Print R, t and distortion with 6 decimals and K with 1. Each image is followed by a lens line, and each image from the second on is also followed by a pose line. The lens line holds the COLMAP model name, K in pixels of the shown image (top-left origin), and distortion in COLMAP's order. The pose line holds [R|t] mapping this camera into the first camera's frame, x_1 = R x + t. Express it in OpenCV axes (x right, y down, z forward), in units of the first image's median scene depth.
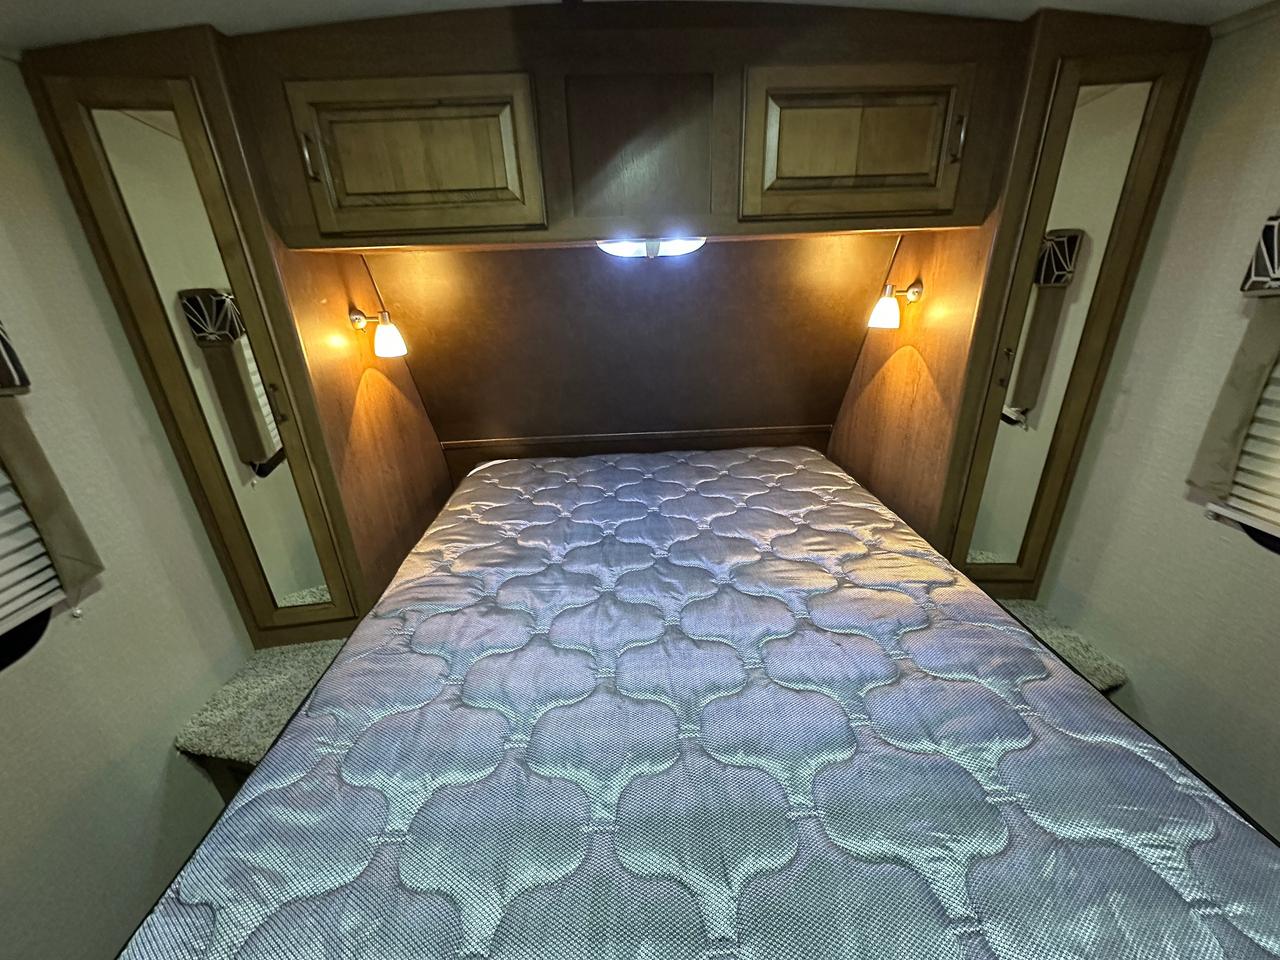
lens RADIAL K [[508.1, 0, 639.7], [0, 508.1, 481.3], [0, 0, 1]] dist [-0.006957, 0.001015]
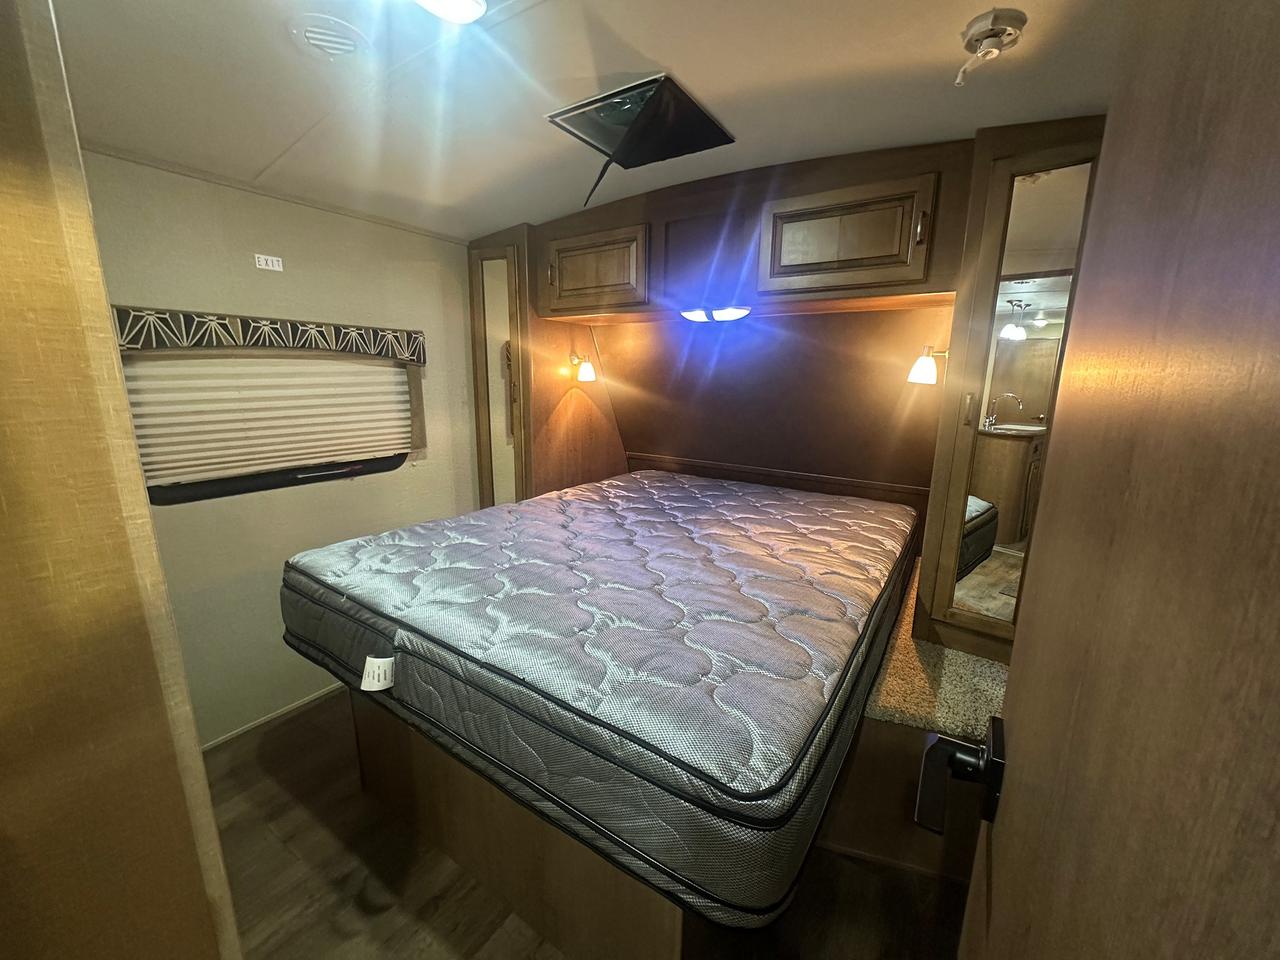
lens RADIAL K [[508.1, 0, 644.7], [0, 508.1, 480.8], [0, 0, 1]] dist [-0.006957, 0.001015]
pose [[0.803698, 0.166146, -0.571372, 0.852591], [-0.269489, 0.957738, -0.100571, 0.233658], [0.530515, 0.234807, 0.814506, -0.241659]]
